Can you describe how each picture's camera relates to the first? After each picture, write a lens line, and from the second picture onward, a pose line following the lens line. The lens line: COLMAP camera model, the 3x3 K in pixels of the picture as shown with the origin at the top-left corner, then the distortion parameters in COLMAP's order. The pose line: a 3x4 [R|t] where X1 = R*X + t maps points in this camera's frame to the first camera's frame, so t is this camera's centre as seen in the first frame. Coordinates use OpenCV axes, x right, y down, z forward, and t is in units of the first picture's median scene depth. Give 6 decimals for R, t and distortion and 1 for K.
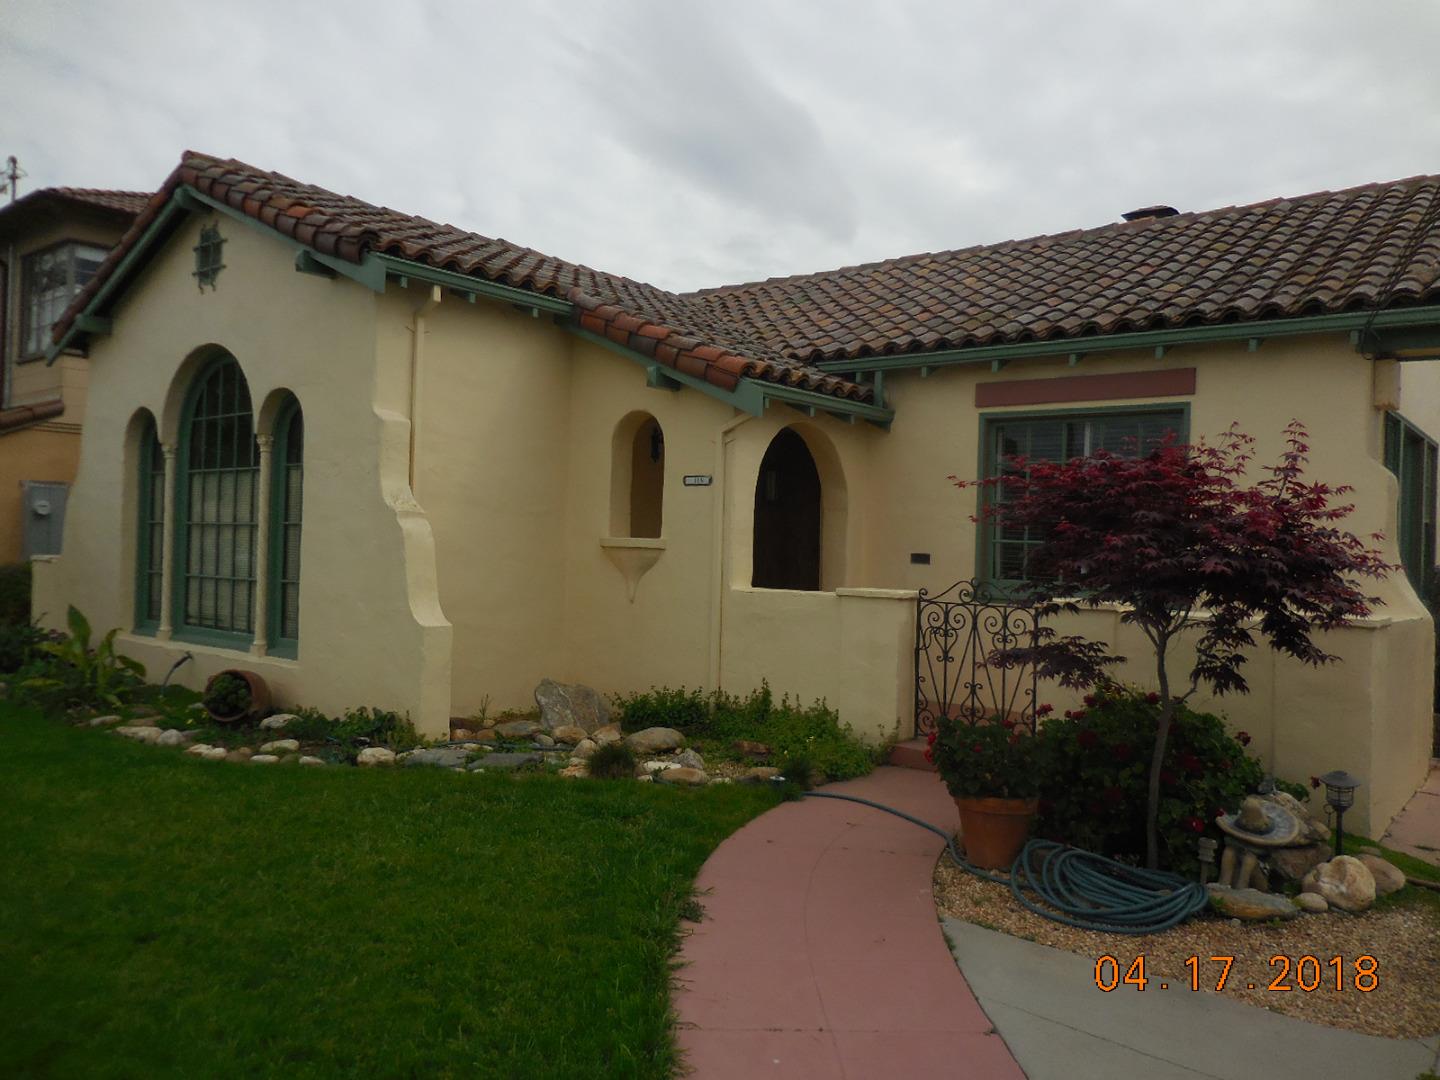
lens RADIAL K [[1106.7, 0, 700.8], [0, 1106.7, 529.4], [0, 0, 1]] dist [0.019903, -0.003735]
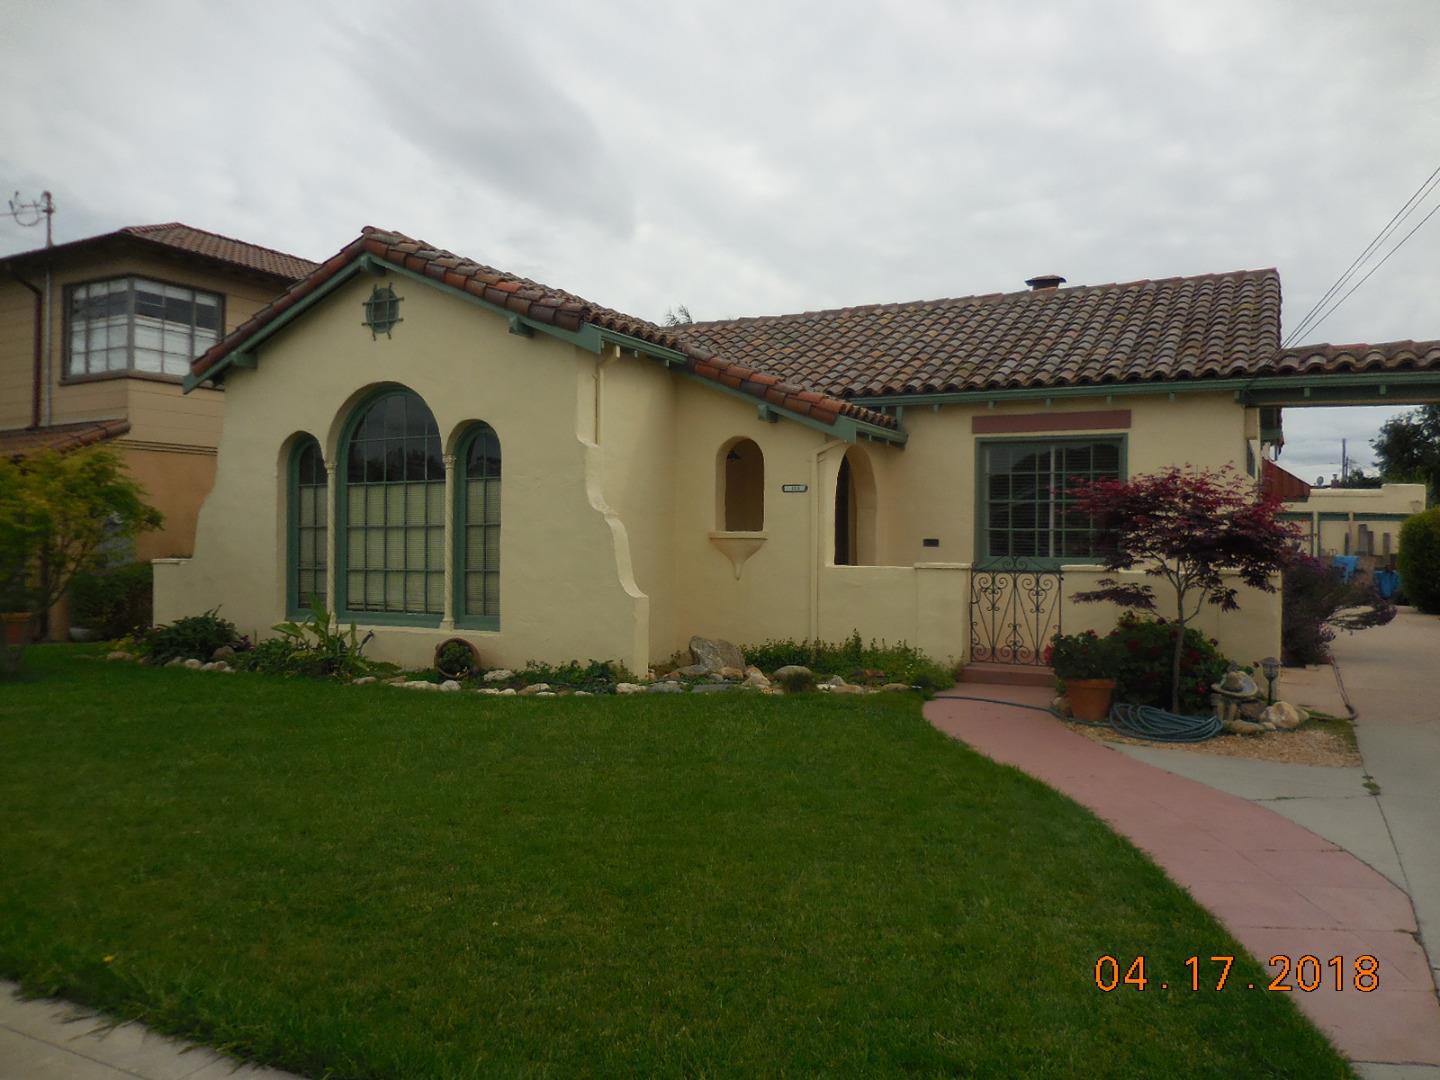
lens RADIAL K [[1106.7, 0, 700.8], [0, 1106.7, 529.4], [0, 0, 1]] dist [0.019903, -0.003735]
pose [[0.980108, -0.017778, 0.197667, -0.397161], [0.016994, 0.999840, 0.005658, -0.003273], [-0.197736, -0.002186, 0.980253, -0.326175]]
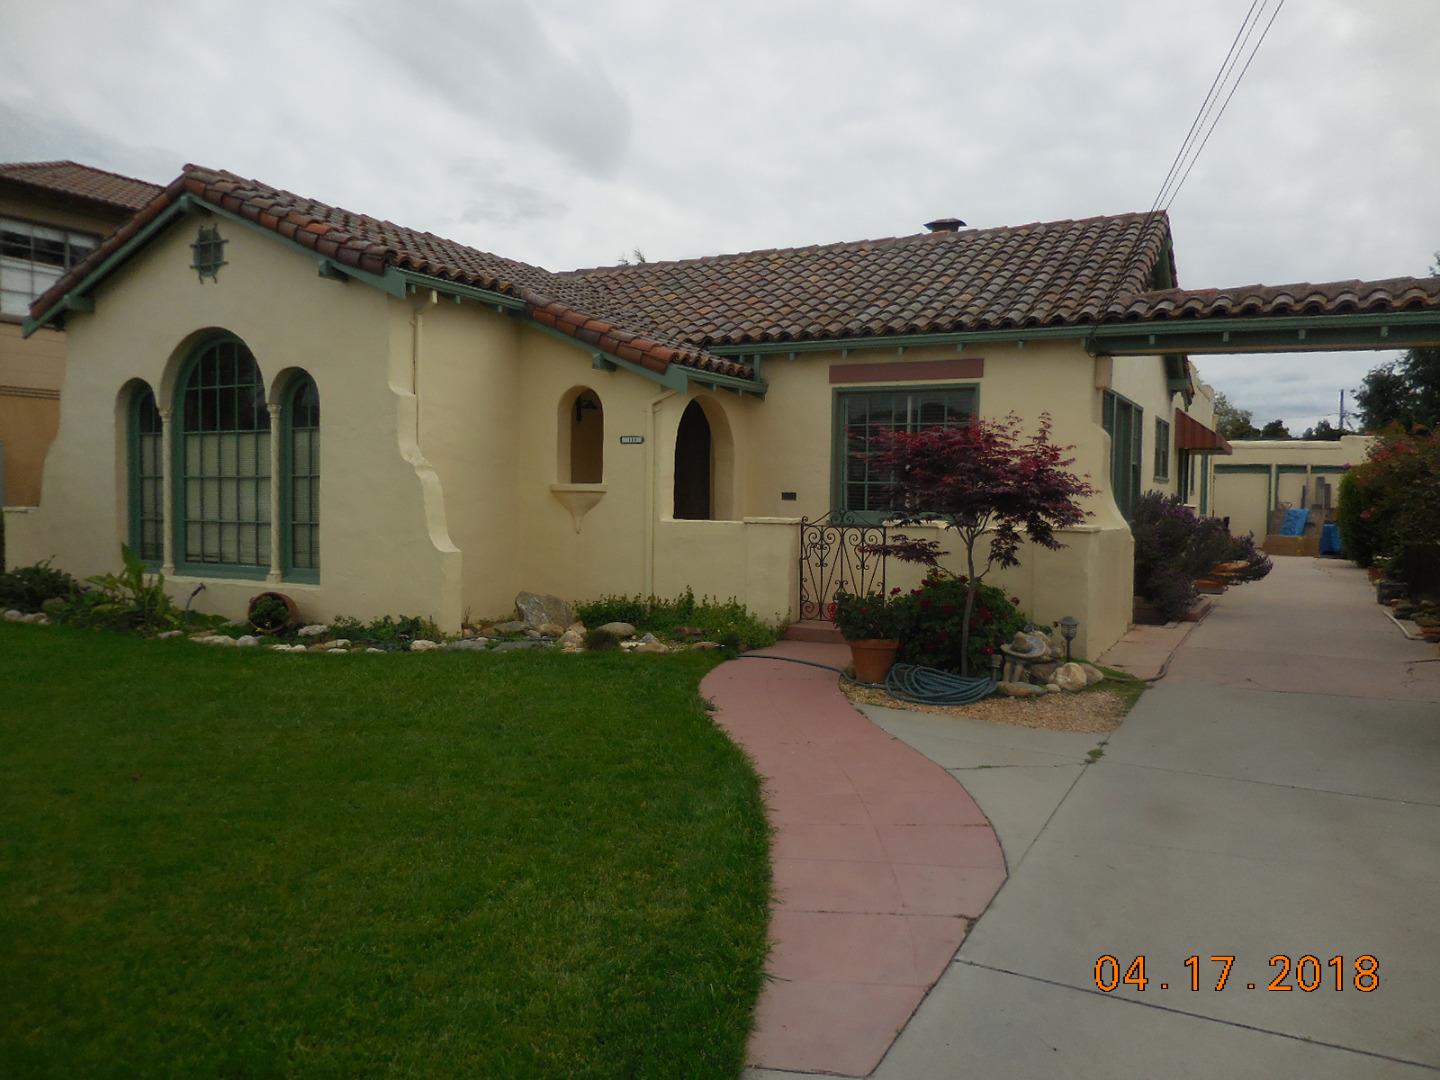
lens RADIAL K [[1106.7, 0, 700.8], [0, 1106.7, 529.4], [0, 0, 1]] dist [0.019903, -0.003735]
pose [[0.982911, -0.022298, 0.182729, -0.170159], [0.013114, 0.998596, 0.051313, -0.003853], [-0.183616, -0.048040, 0.981823, -0.330668]]
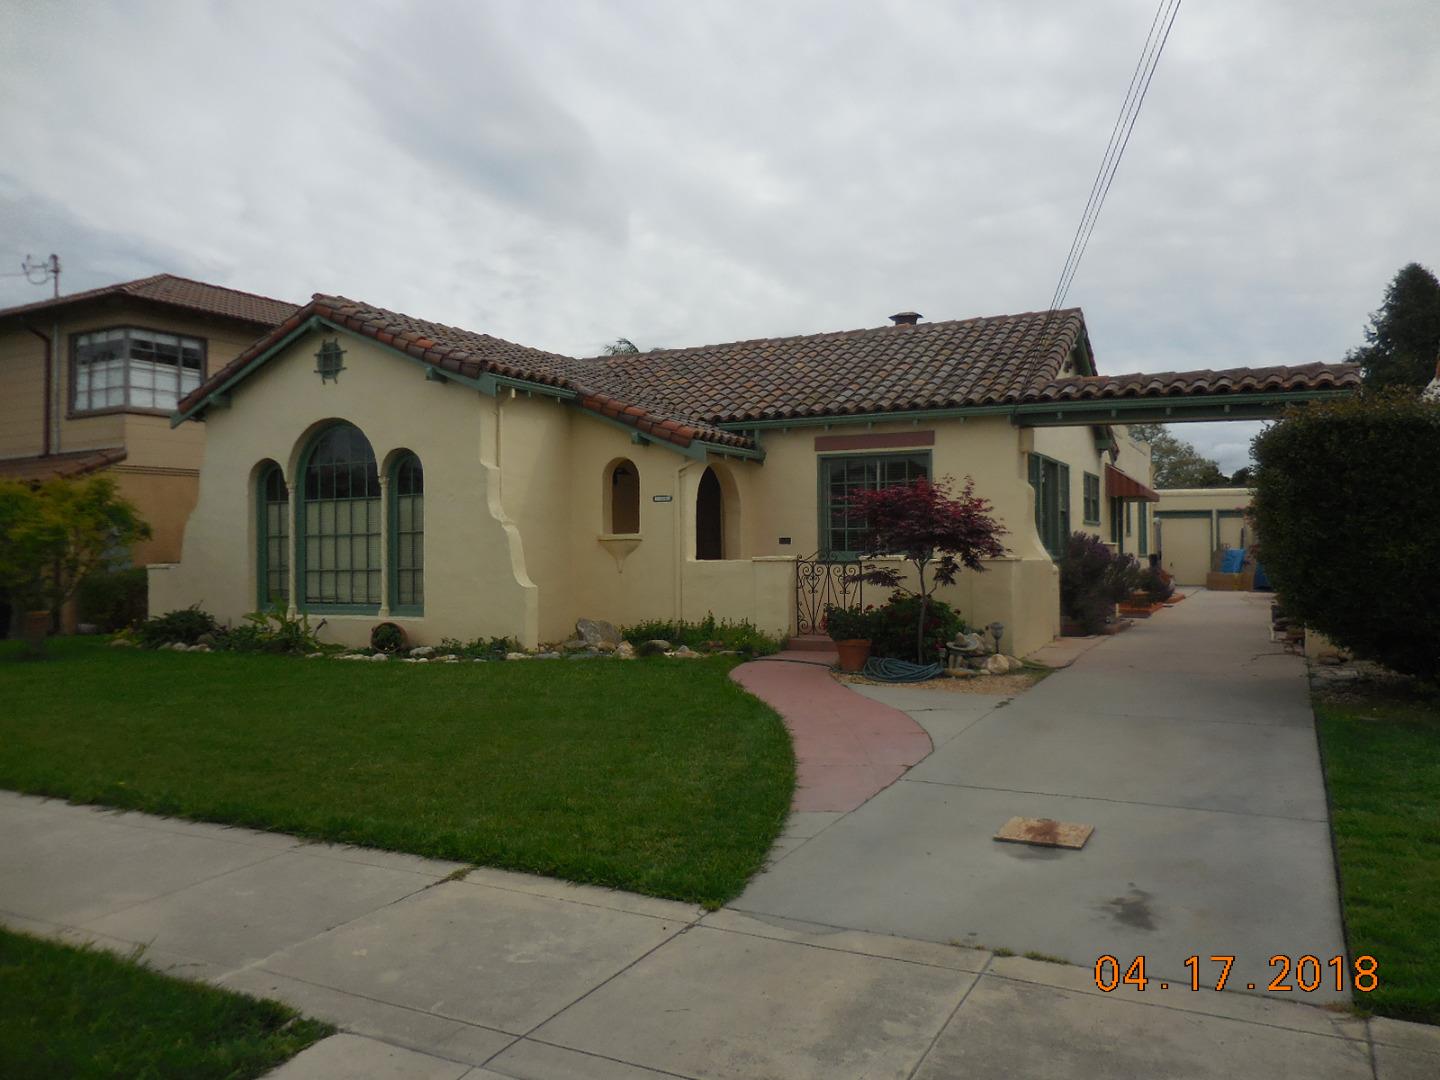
lens RADIAL K [[1111.9, 0, 693.5], [0, 1111.9, 526.0], [0, 0, 1]] dist [0.027308, -0.003659]
pose [[0.980793, -0.031572, 0.192479, -0.293362], [0.032814, 0.999456, -0.003270, 0.005126], [-0.192271, 0.009523, 0.981296, -0.702919]]
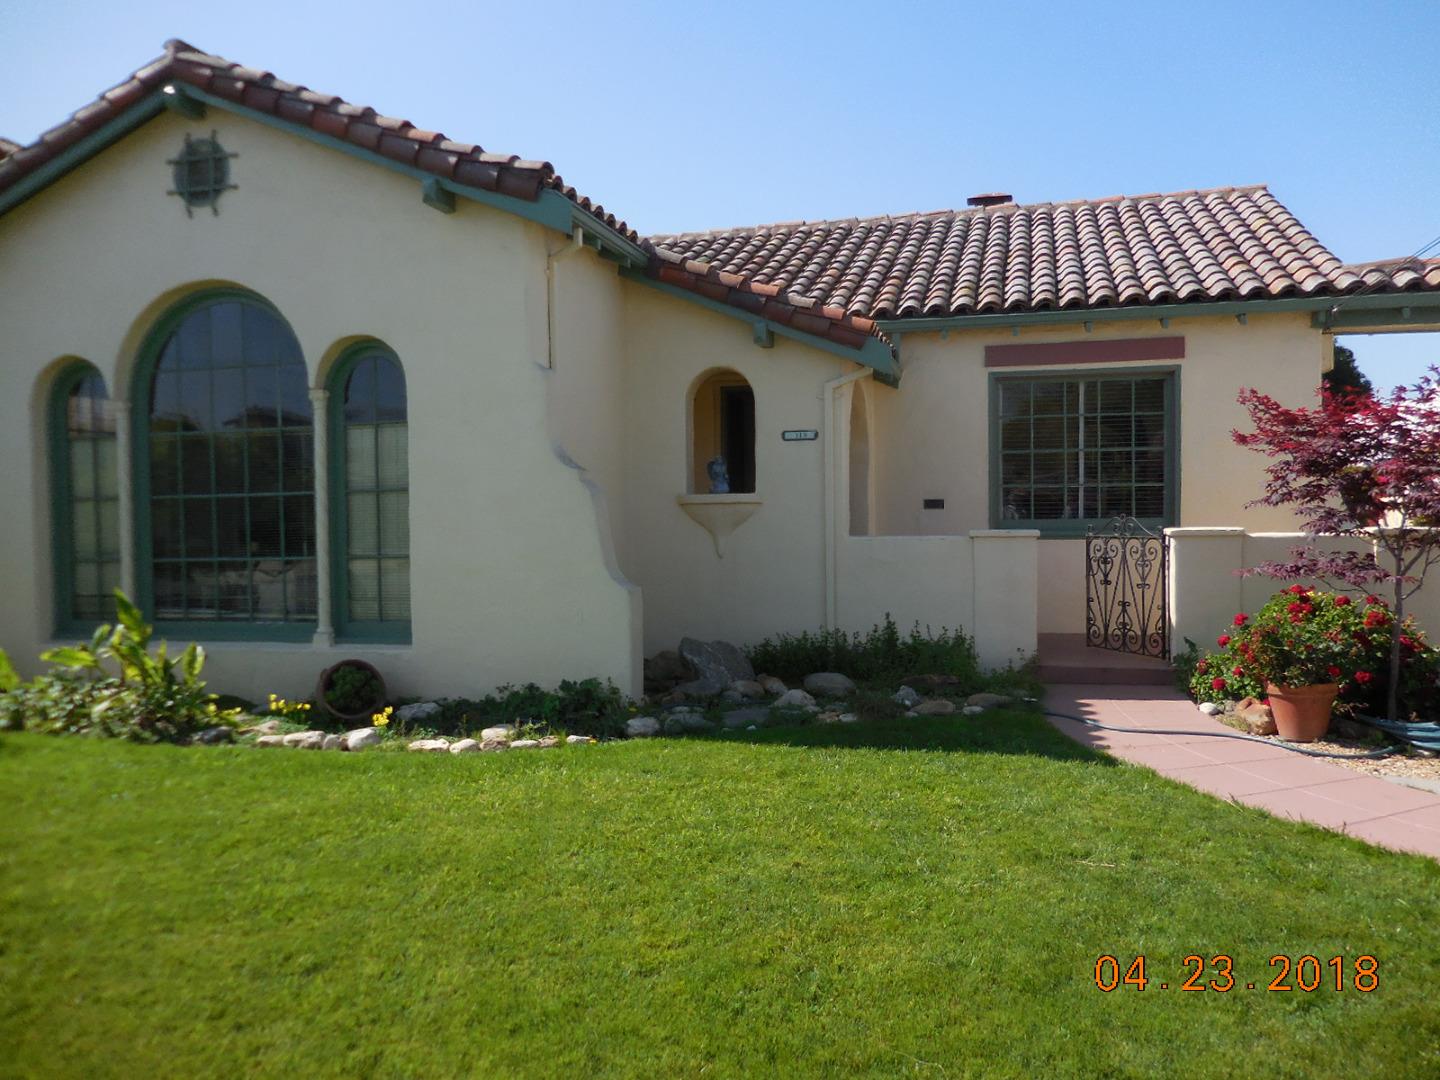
lens RADIAL K [[1106.7, 0, 700.8], [0, 1106.7, 529.4], [0, 0, 1]] dist [0.019903, -0.003735]
pose [[0.910788, -0.047231, 0.410163, -0.527394], [0.033192, 0.998596, 0.041287, -0.002132], [-0.411537, -0.023989, 0.911077, 0.096555]]
